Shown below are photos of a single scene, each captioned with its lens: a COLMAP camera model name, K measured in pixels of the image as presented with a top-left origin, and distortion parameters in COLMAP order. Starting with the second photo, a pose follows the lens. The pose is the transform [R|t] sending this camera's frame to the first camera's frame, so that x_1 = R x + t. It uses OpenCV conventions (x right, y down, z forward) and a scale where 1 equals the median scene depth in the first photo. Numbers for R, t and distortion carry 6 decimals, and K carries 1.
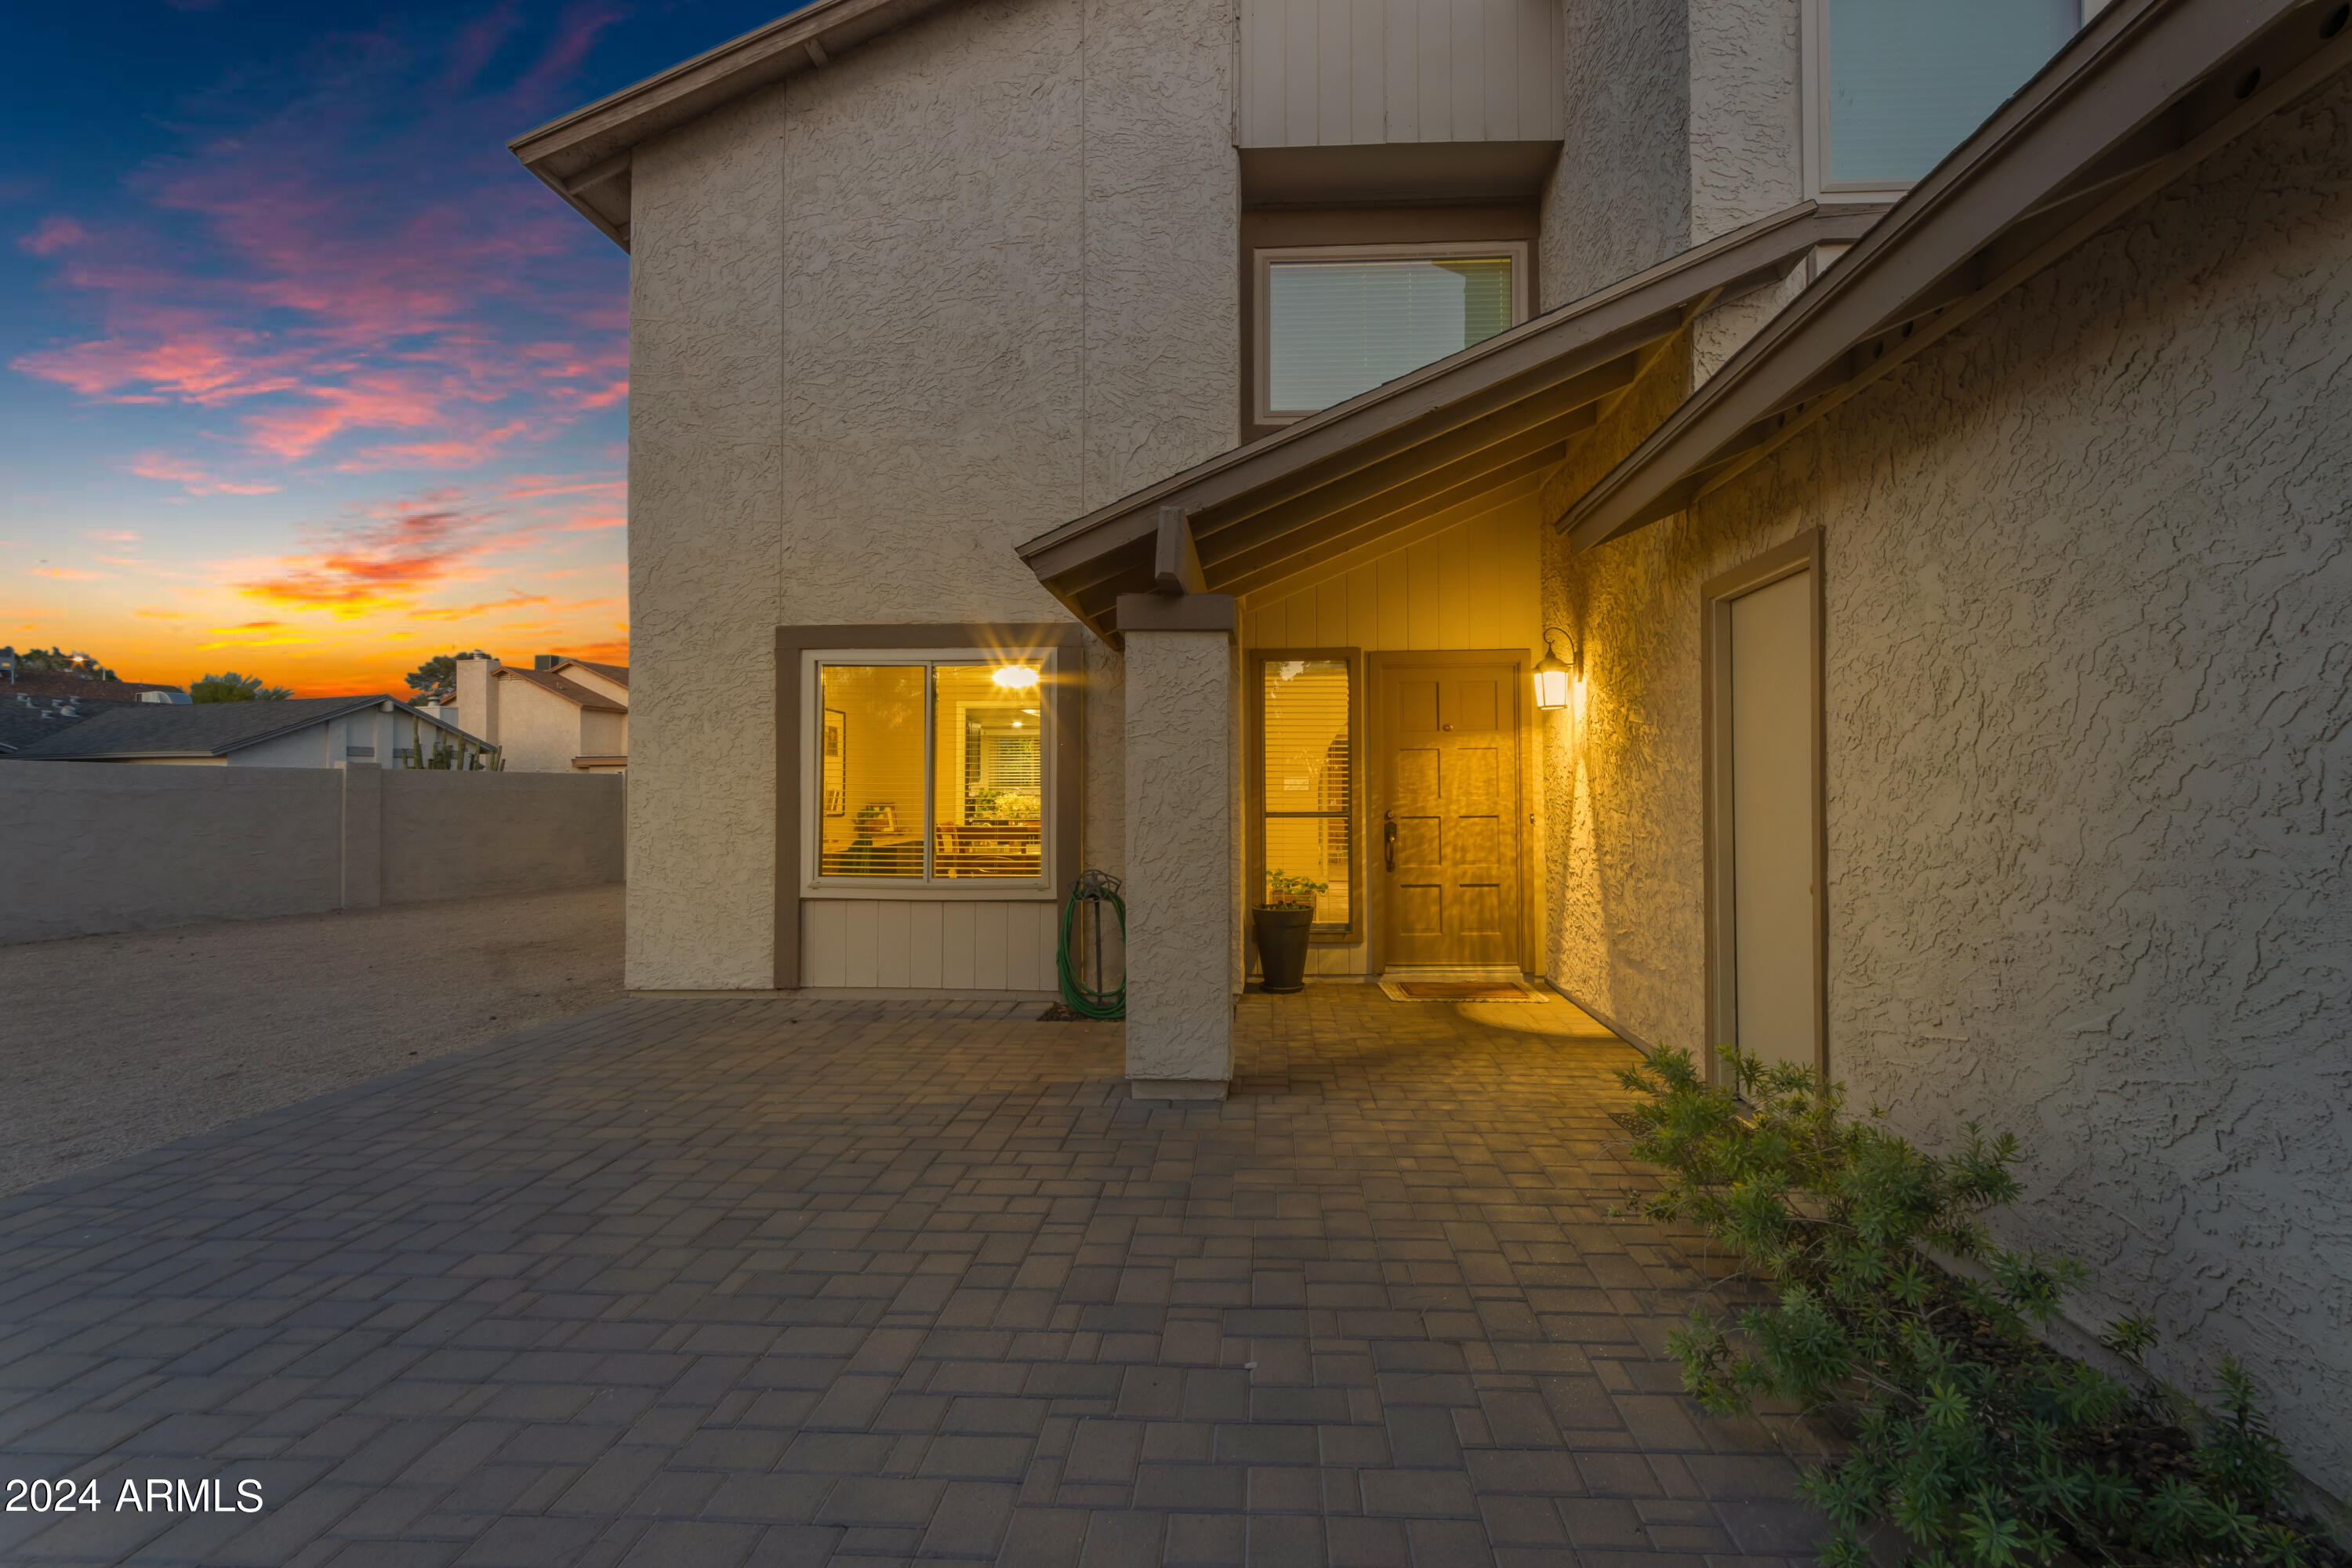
lens RADIAL K [[1979.2, 0, 1176.0], [0, 1979.2, 784.0], [0, 0, 1]] dist [0.001092, -0.000798]
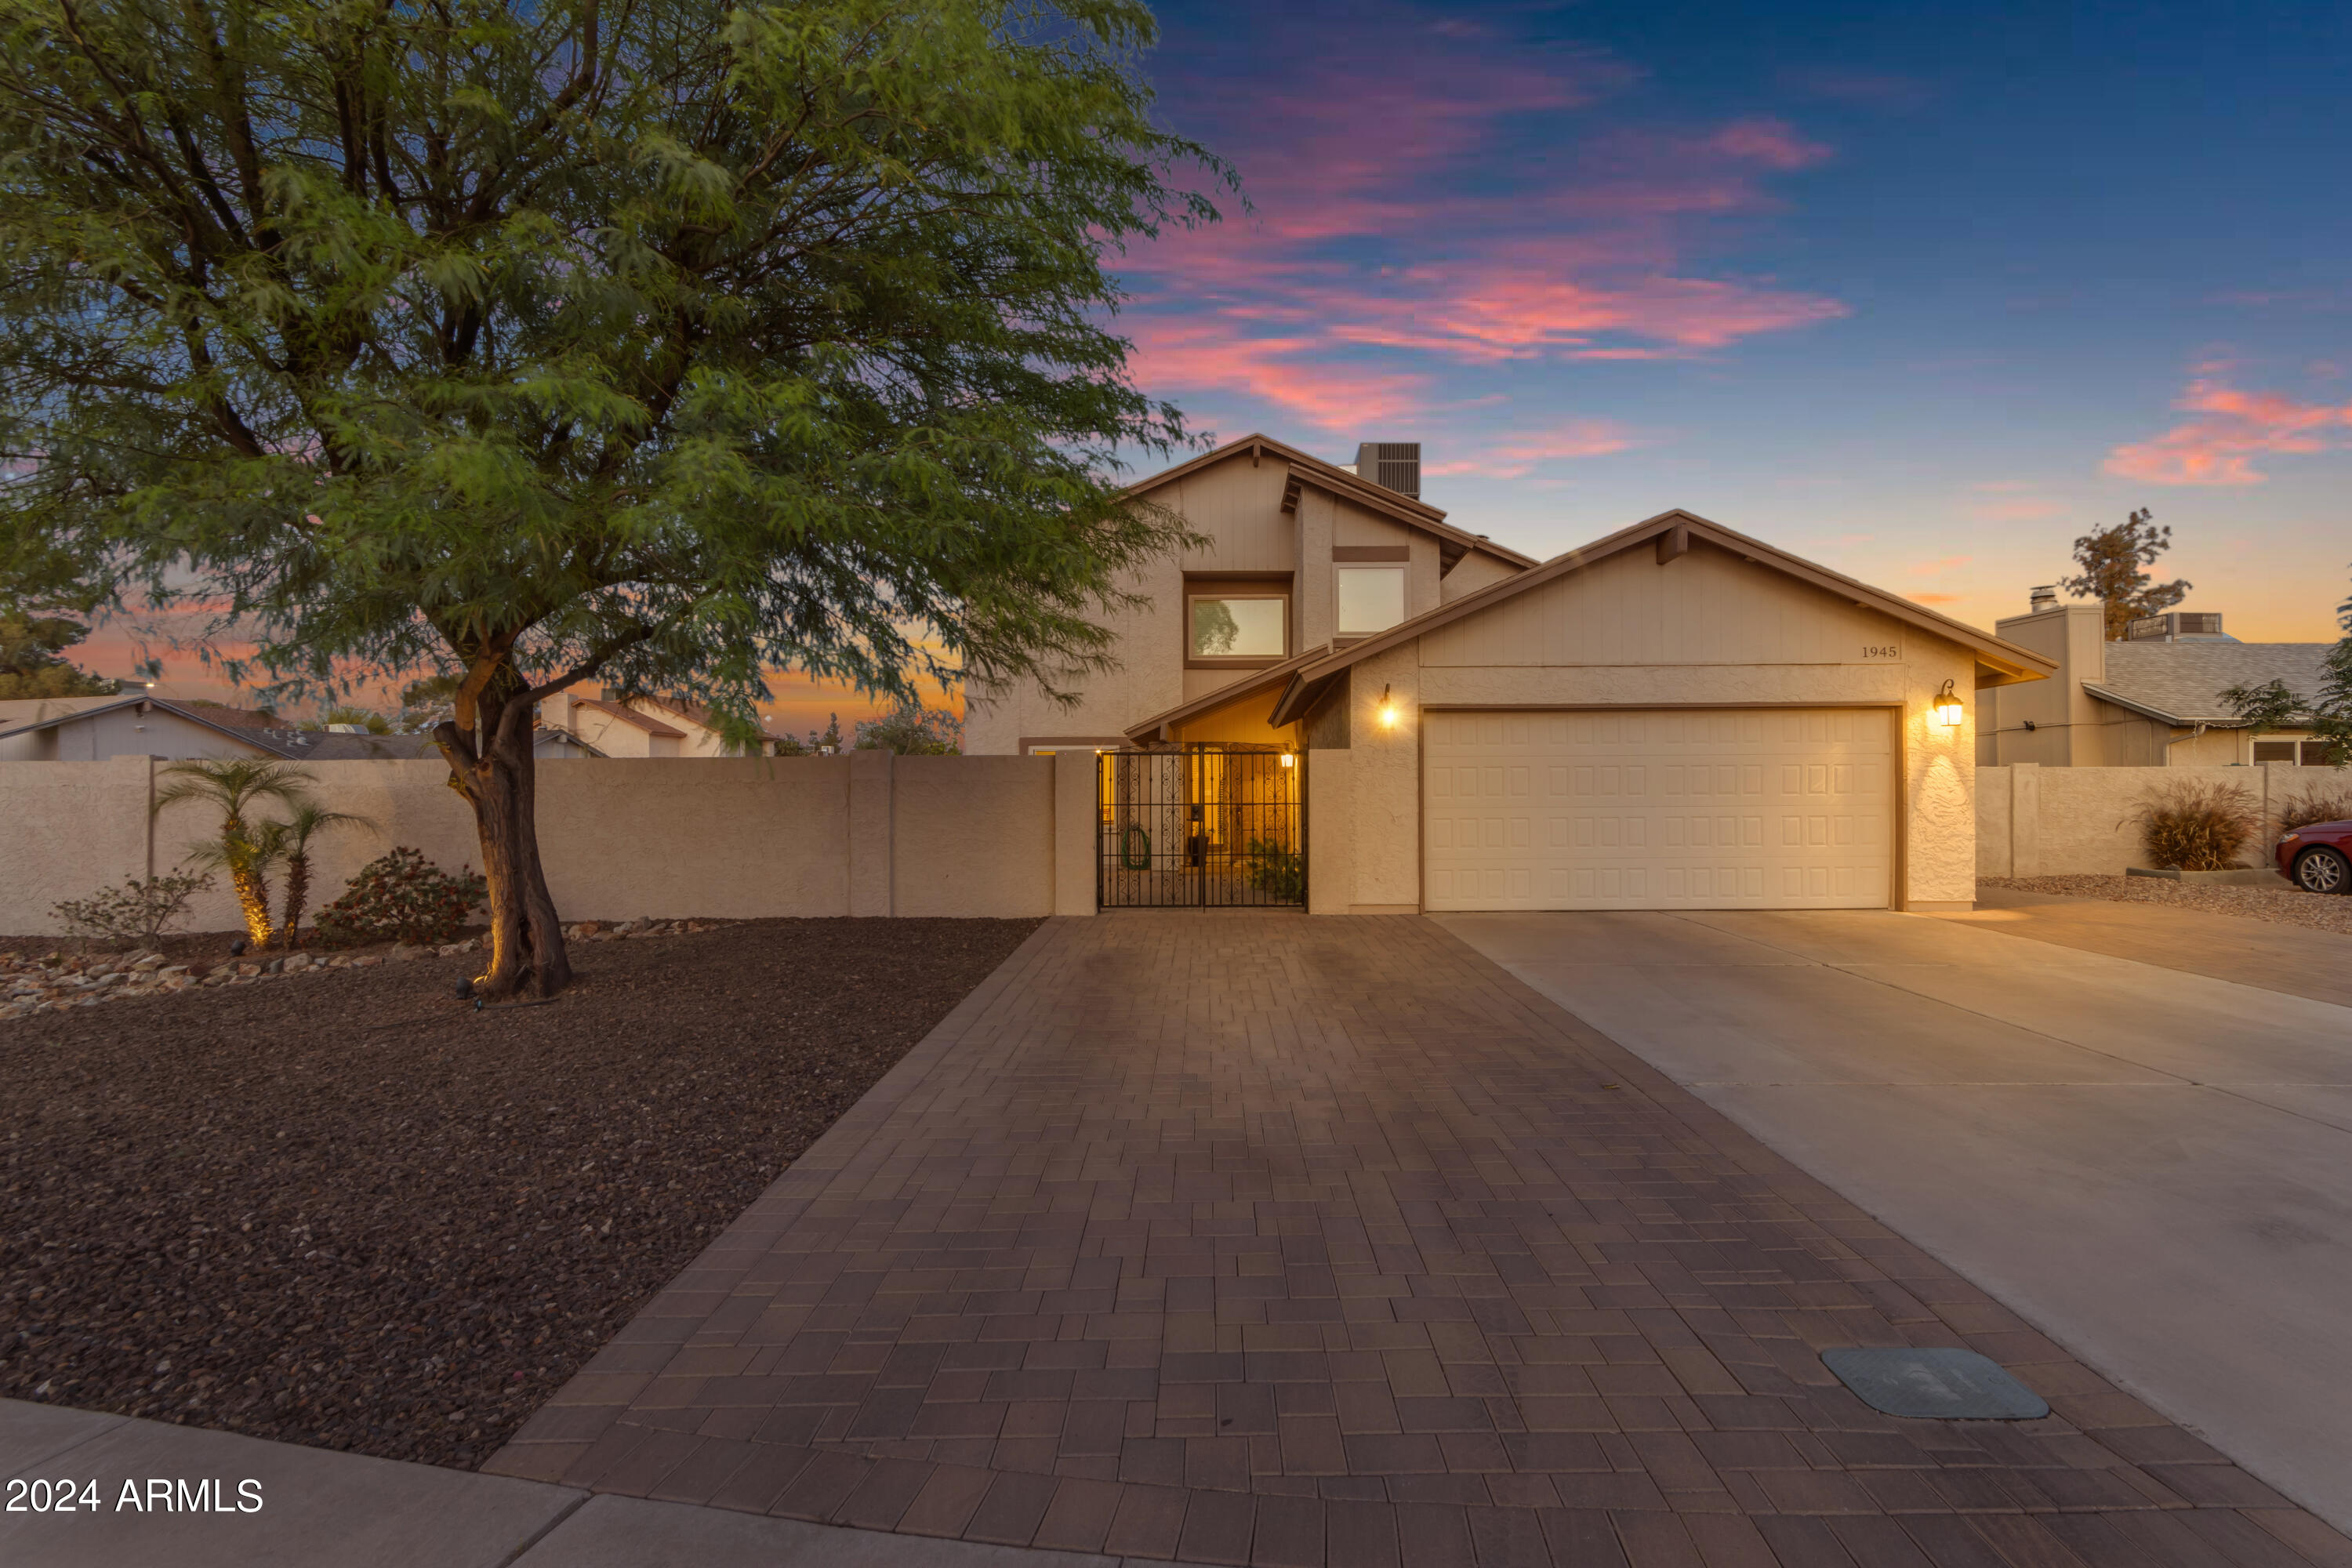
lens RADIAL K [[1979.2, 0, 1176.0], [0, 1979.2, 784.0], [0, 0, 1]] dist [0.001092, -0.000798]
pose [[0.999554, -0.005408, 0.029358, -0.059948], [0.005506, 0.999980, -0.003245, -0.003543], [-0.029340, 0.003405, 0.999564, -1.814737]]
